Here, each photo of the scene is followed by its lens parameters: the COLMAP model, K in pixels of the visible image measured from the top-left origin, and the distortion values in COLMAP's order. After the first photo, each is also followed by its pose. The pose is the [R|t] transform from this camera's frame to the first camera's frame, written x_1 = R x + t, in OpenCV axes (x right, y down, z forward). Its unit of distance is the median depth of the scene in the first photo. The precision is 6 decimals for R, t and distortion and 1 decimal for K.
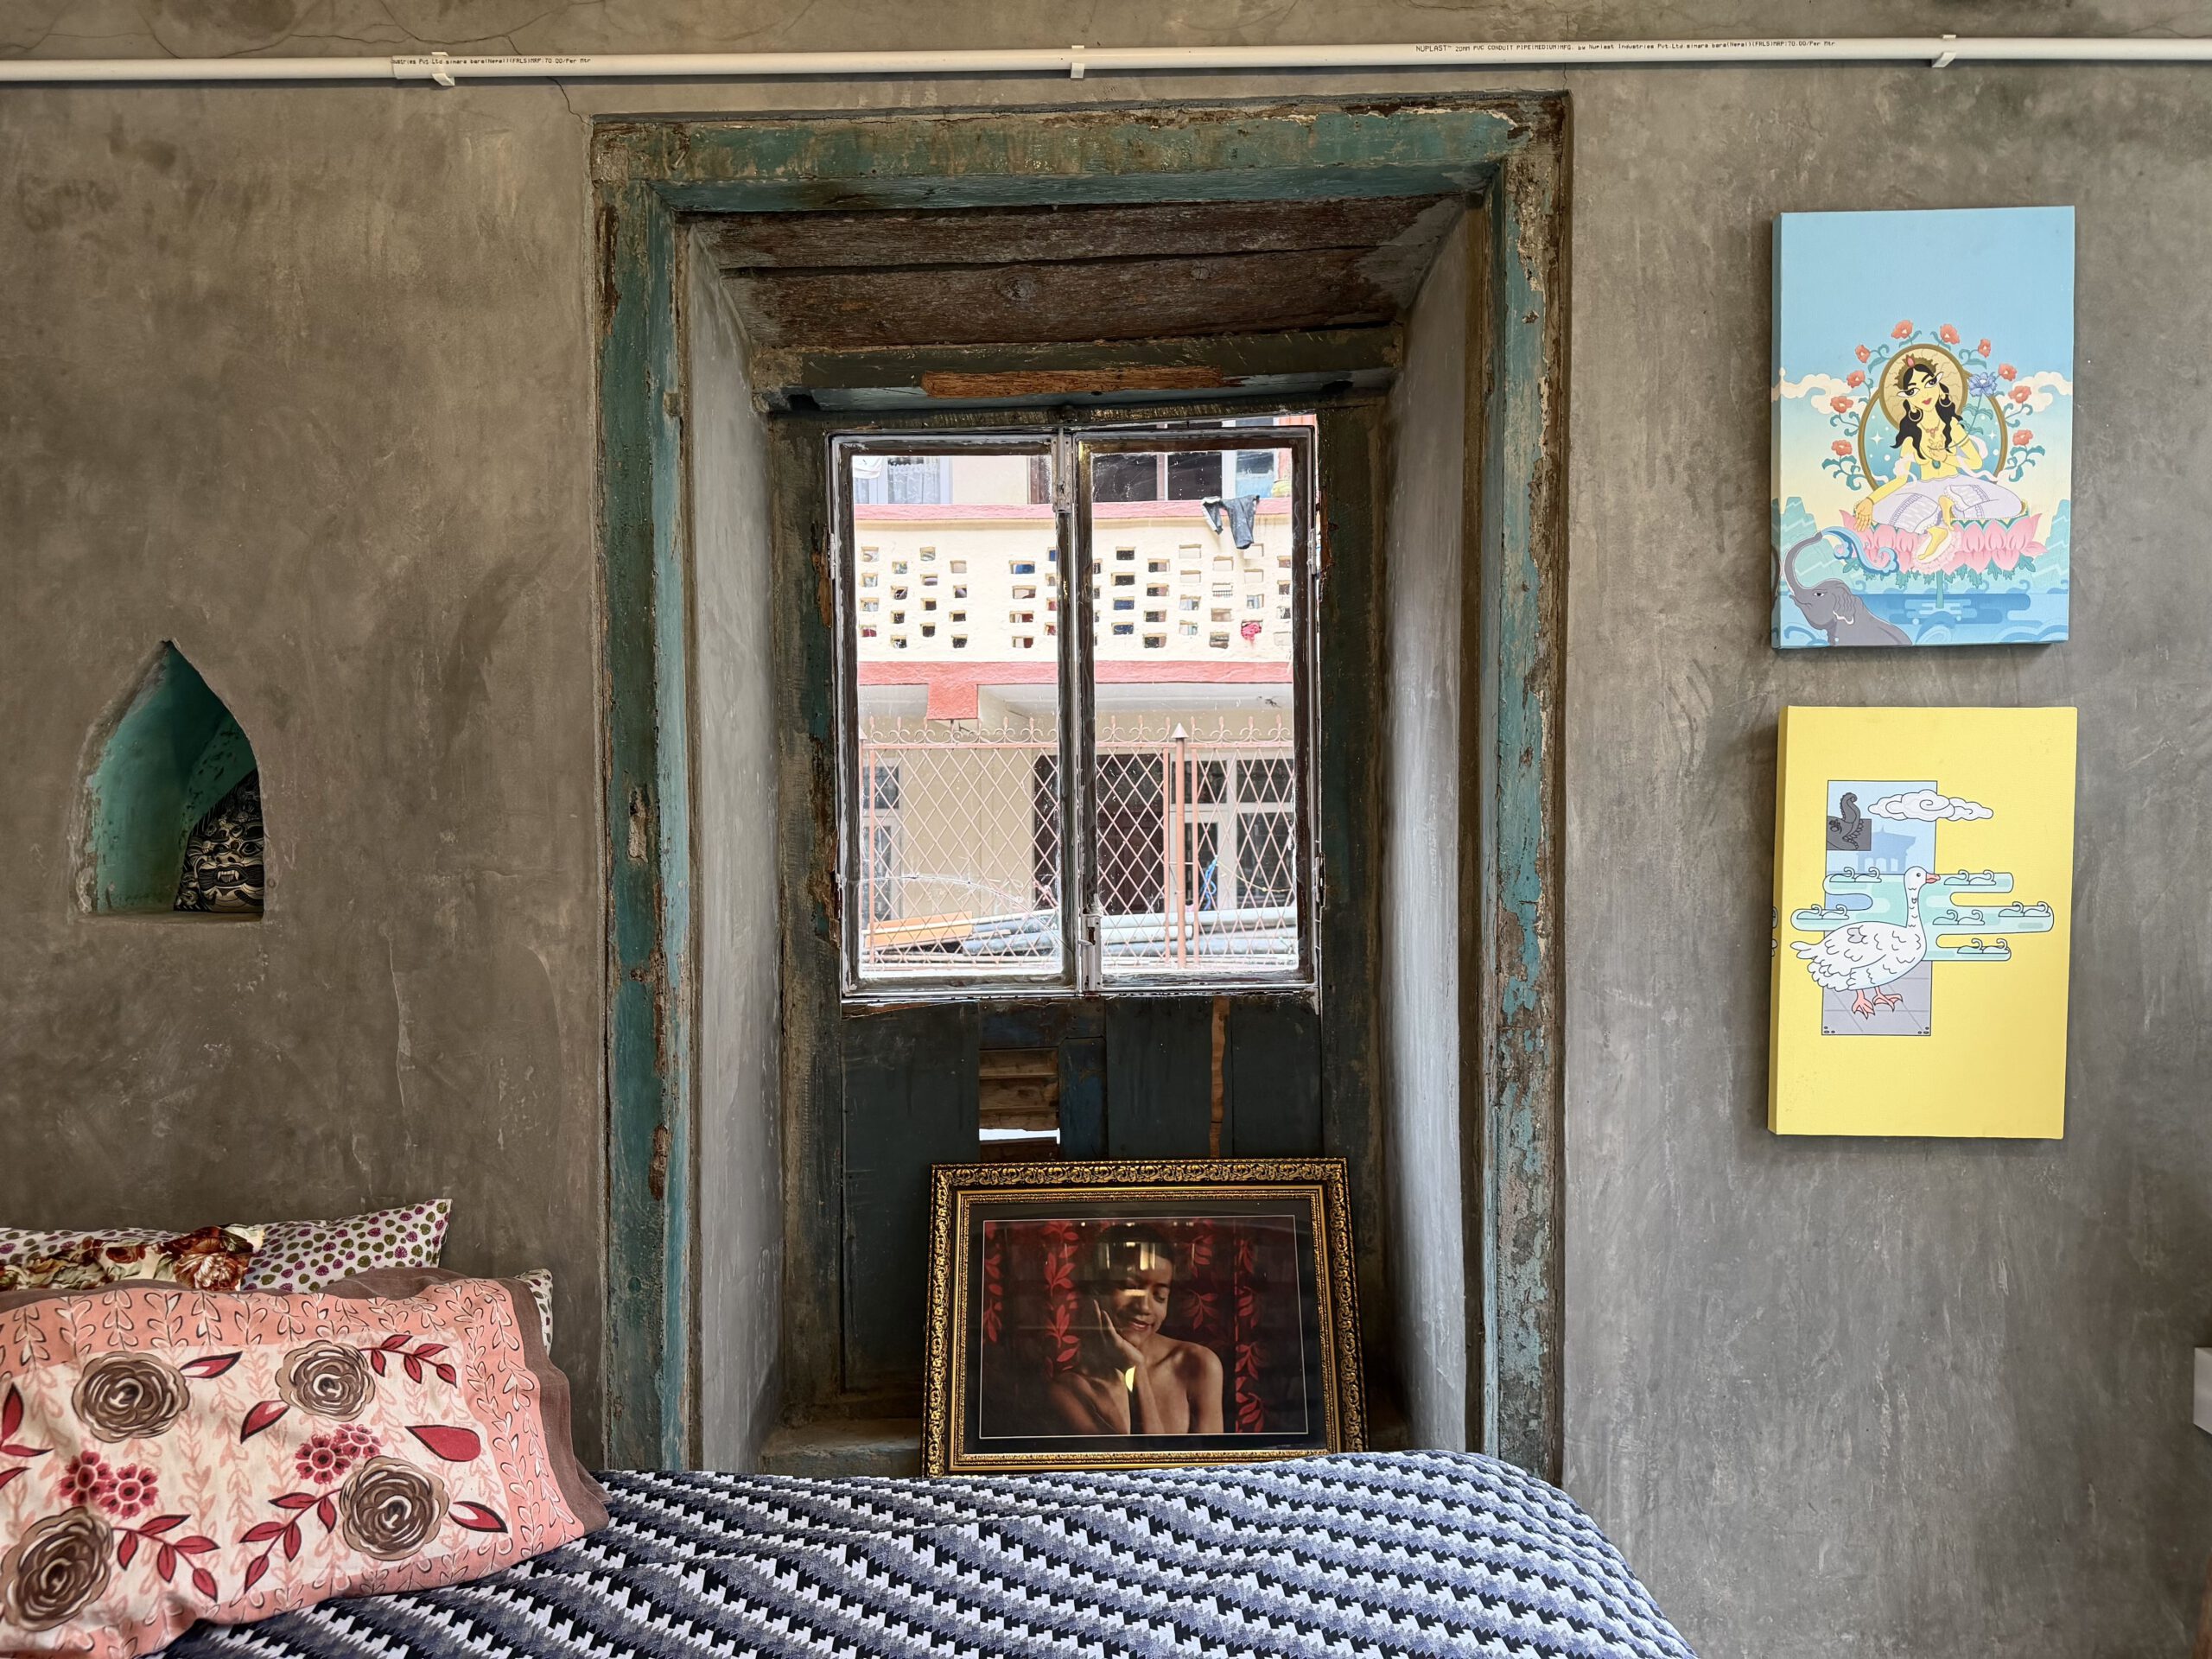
lens RADIAL K [[1530.5, 0, 1106.0], [0, 1530.5, 829.5], [0, 0, 1]] dist [0.046722, -0.056613]
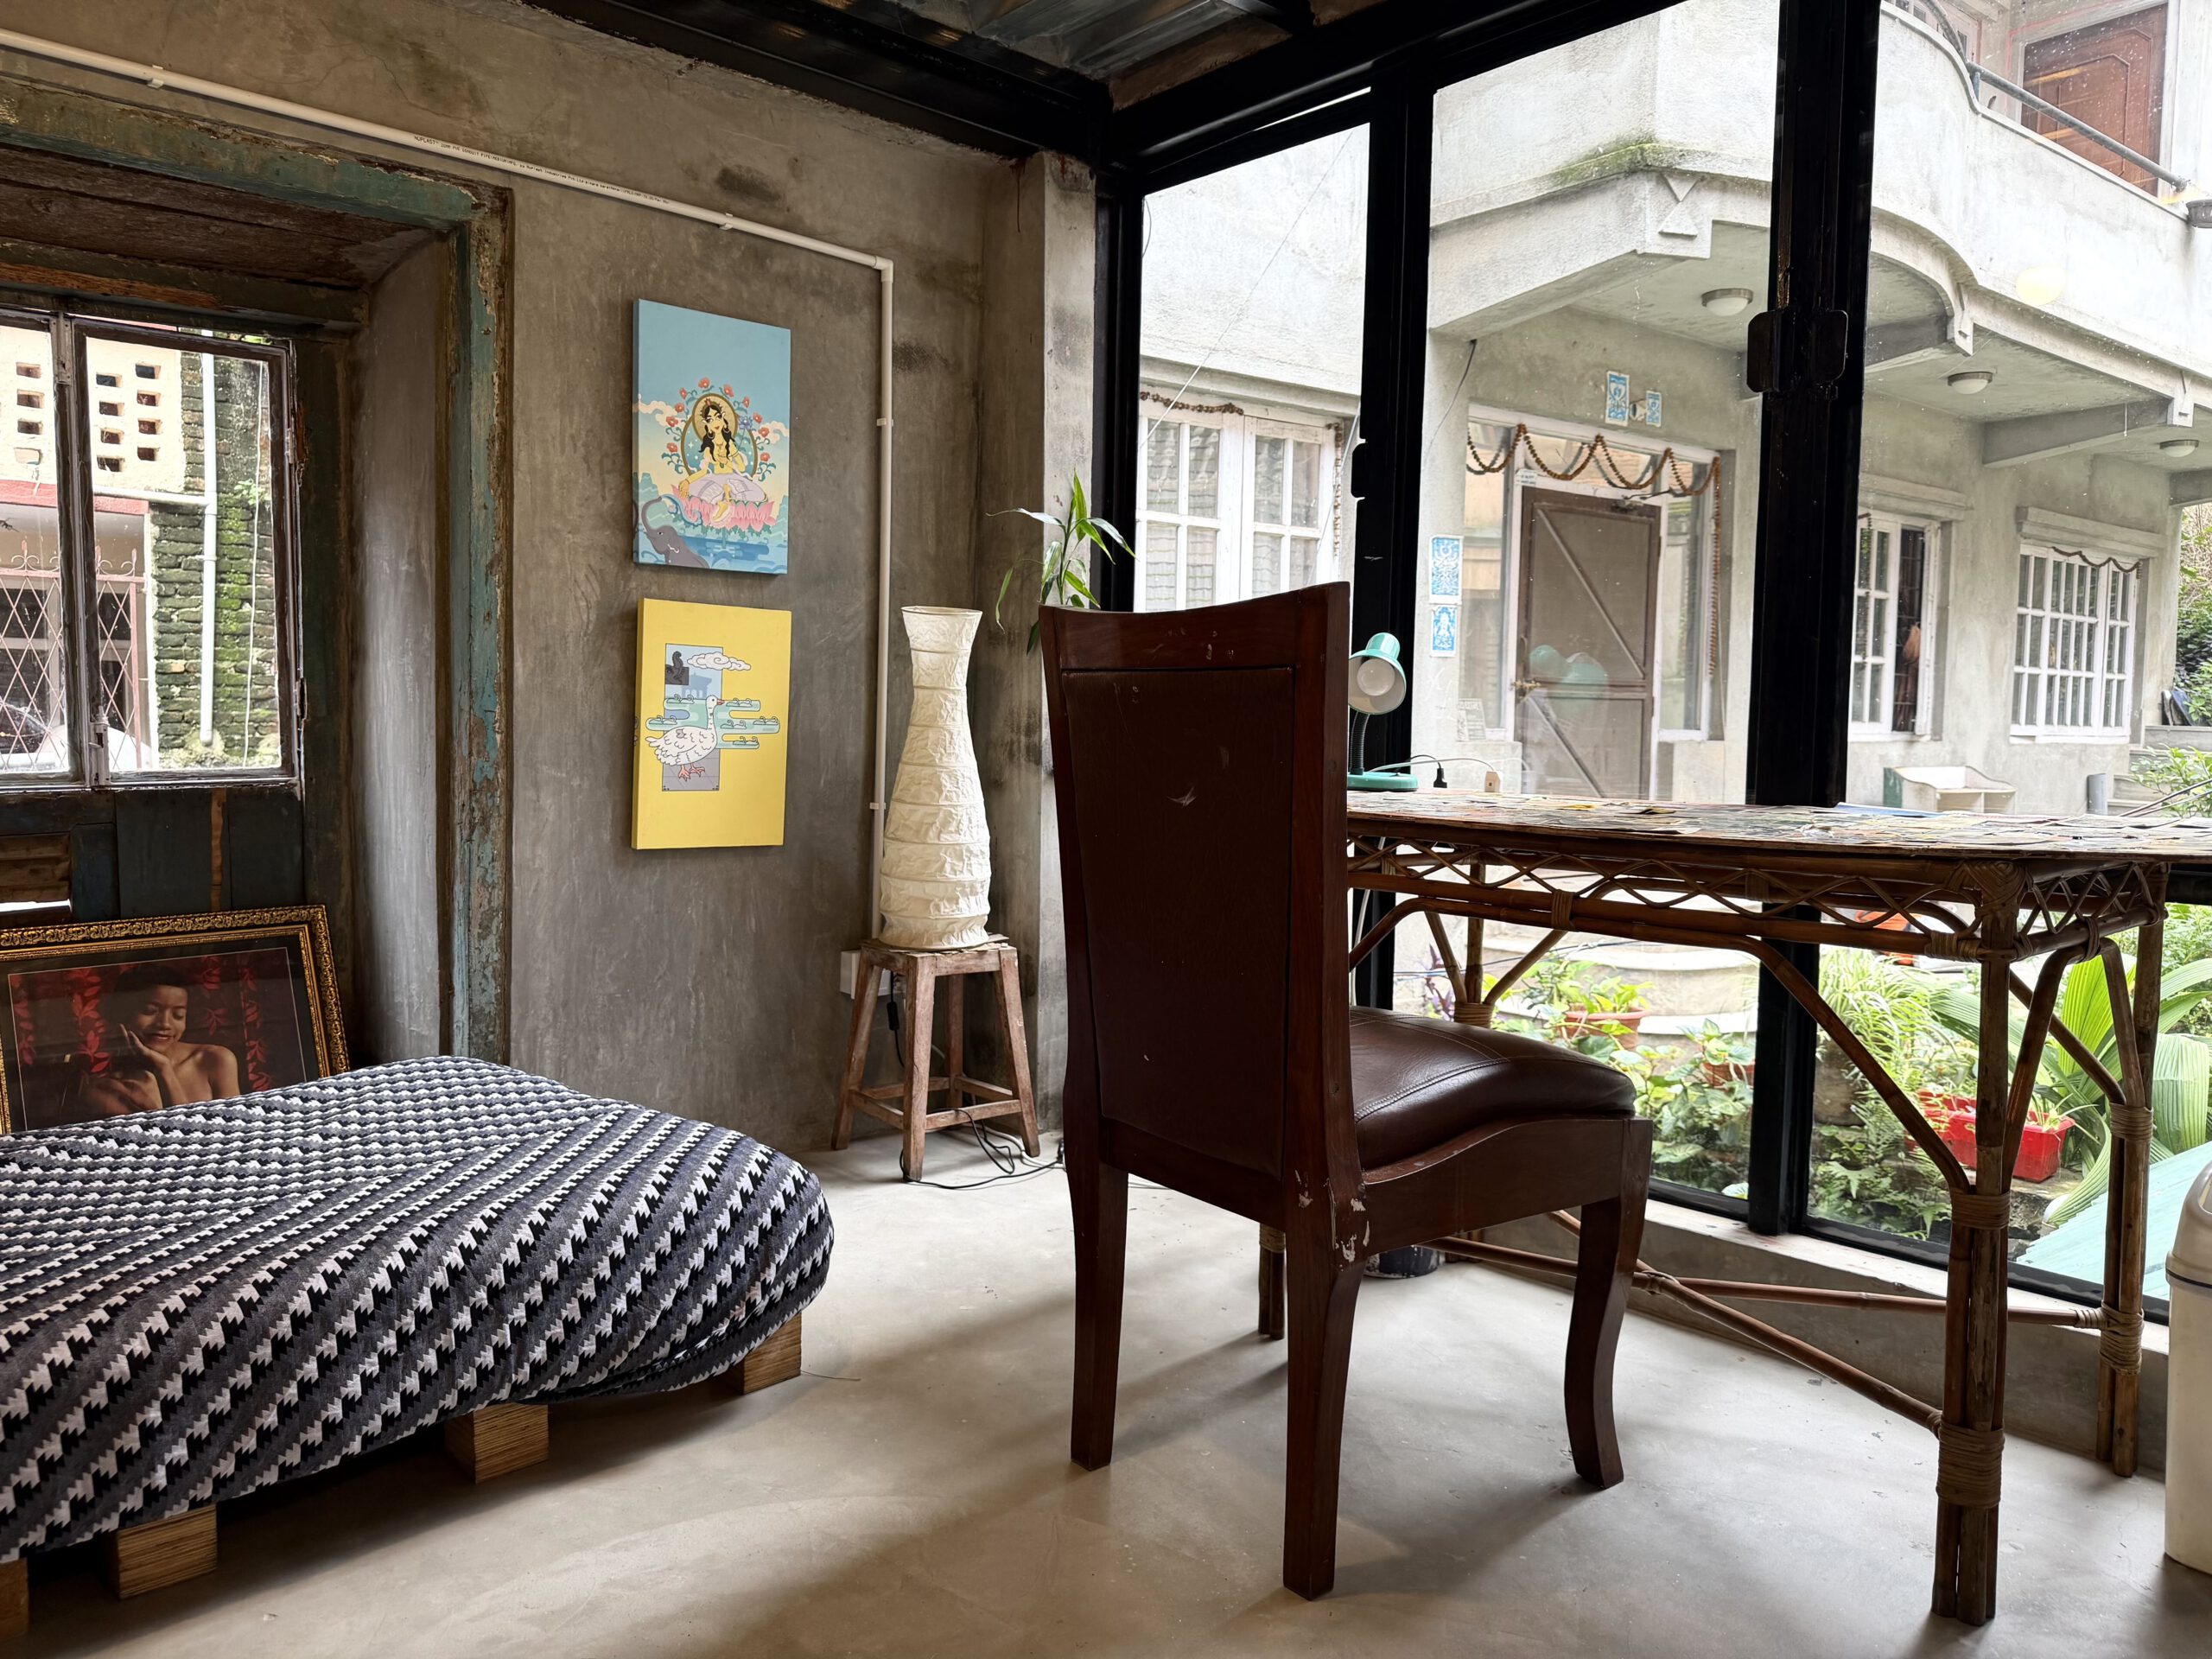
lens RADIAL K [[1567.2, 0, 1114.0], [0, 1567.2, 840.8], [0, 0, 1]] dist [0.045061, -0.068566]
pose [[0.720171, -0.034916, 0.692917, -0.379171], [-0.027626, 0.996498, 0.078927, 0.034197], [-0.693246, -0.075984, 0.716685, -0.597582]]
